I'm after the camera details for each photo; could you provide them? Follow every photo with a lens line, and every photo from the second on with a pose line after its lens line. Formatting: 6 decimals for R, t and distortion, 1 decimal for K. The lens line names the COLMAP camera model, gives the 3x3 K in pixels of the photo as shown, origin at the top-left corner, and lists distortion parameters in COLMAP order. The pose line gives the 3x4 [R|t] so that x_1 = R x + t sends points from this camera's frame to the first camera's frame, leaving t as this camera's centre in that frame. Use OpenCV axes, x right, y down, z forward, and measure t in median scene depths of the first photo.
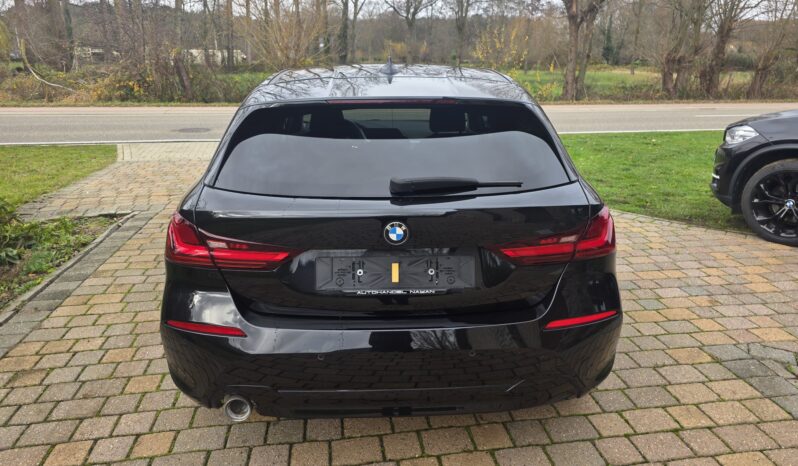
lens RADIAL K [[536.1, 0, 401.0], [0, 536.1, 220.6], [0, 0, 1]] dist [0.060962, -0.053988]
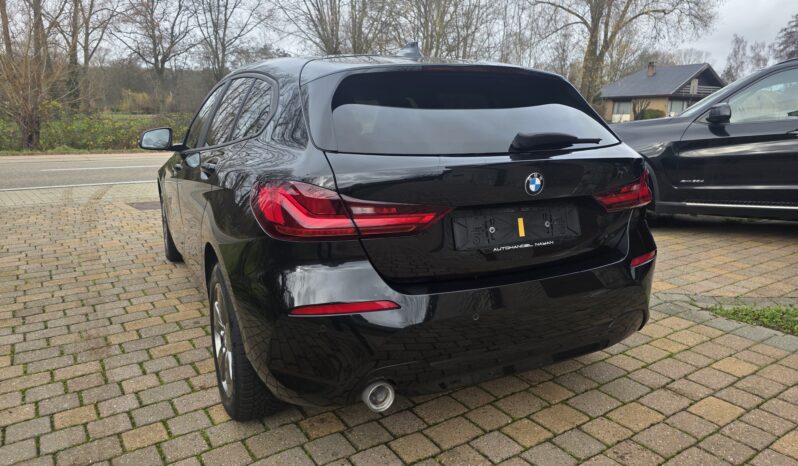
lens RADIAL K [[536.0, 0, 399.4], [0, 536.0, 227.7], [0, 0, 1]] dist [0.053922, -0.045715]
pose [[0.906032, -0.081233, 0.415340, -0.434493], [0.114441, 0.991870, -0.055653, 0.085724], [-0.407442, 0.097956, 0.907962, 0.105239]]
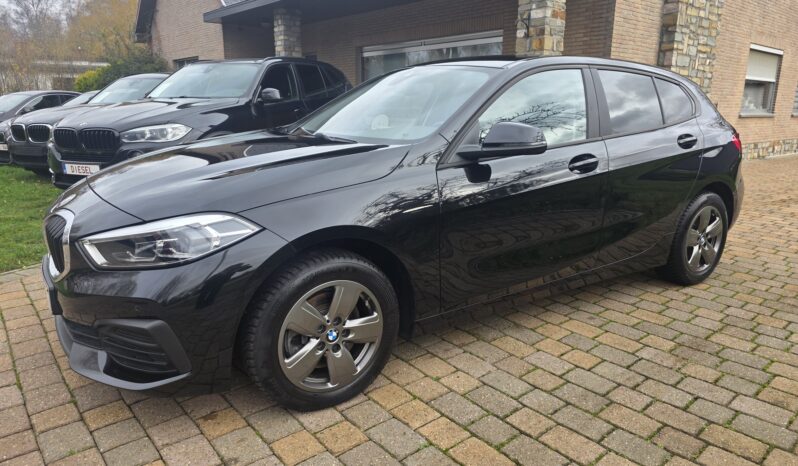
lens RADIAL K [[535.3, 0, 397.6], [0, 535.3, 227.6], [0, 0, 1]] dist [0.056698, -0.052487]
pose [[-0.523676, -0.198996, 0.828350, -1.062151], [0.225803, 0.905137, 0.360193, -0.508830], [-0.821447, 0.375669, -0.429065, 2.153709]]
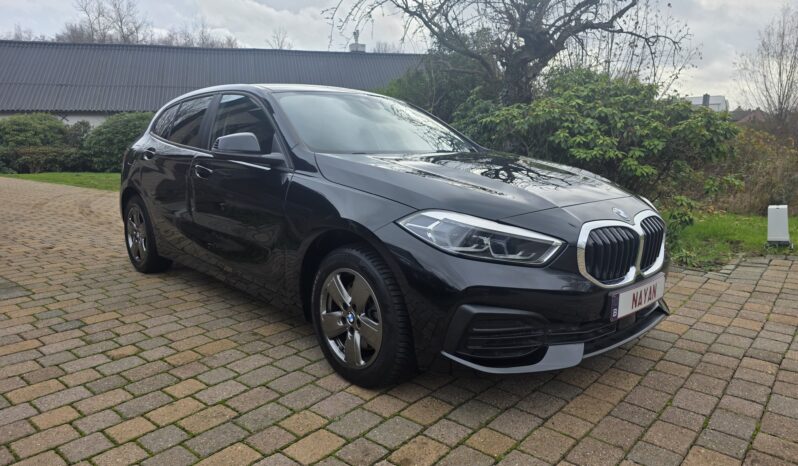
lens RADIAL K [[535.3, 0, 397.6], [0, 535.3, 227.6], [0, 0, 1]] dist [0.056698, -0.052487]
pose [[-0.751363, 0.107783, -0.651027, 0.791885], [-0.182653, 0.914055, 0.362134, -0.590927], [0.634107, 0.391006, -0.667101, 2.567305]]
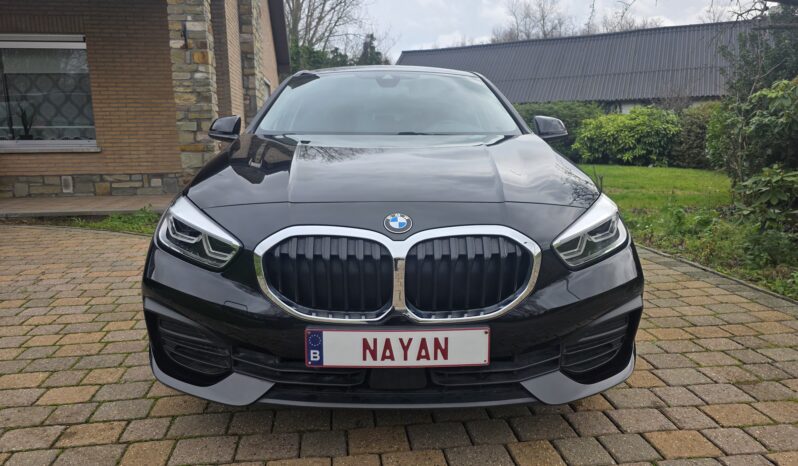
lens RADIAL K [[538.3, 0, 392.9], [0, 538.3, 225.8], [0, 0, 1]] dist [0.056653, -0.054166]
pose [[-0.999907, 0.001120, 0.013587, -0.070263], [0.006983, 0.898042, 0.439854, -0.619349], [-0.011709, 0.439908, -0.897967, 2.742668]]
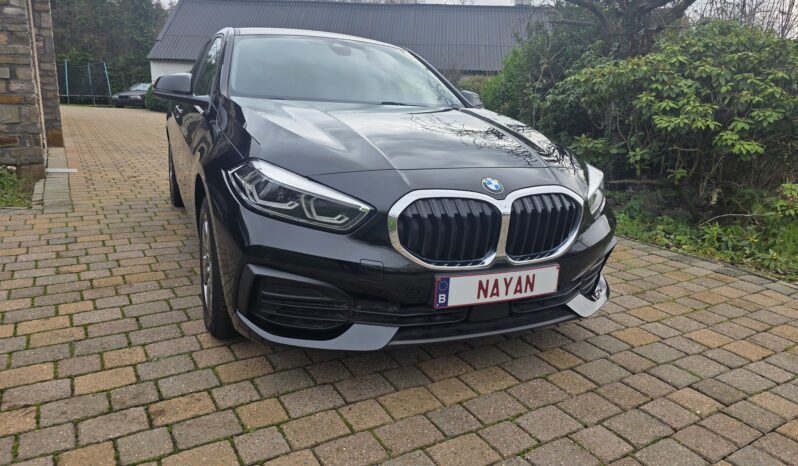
lens RADIAL K [[535.8, 0, 395.3], [0, 535.8, 223.5], [0, 0, 1]] dist [0.059218, -0.050705]
pose [[-0.920942, 0.049833, -0.386500, 0.340119], [-0.150539, 0.869310, 0.470784, -0.636383], [0.359448, 0.491748, -0.793083, 2.758084]]
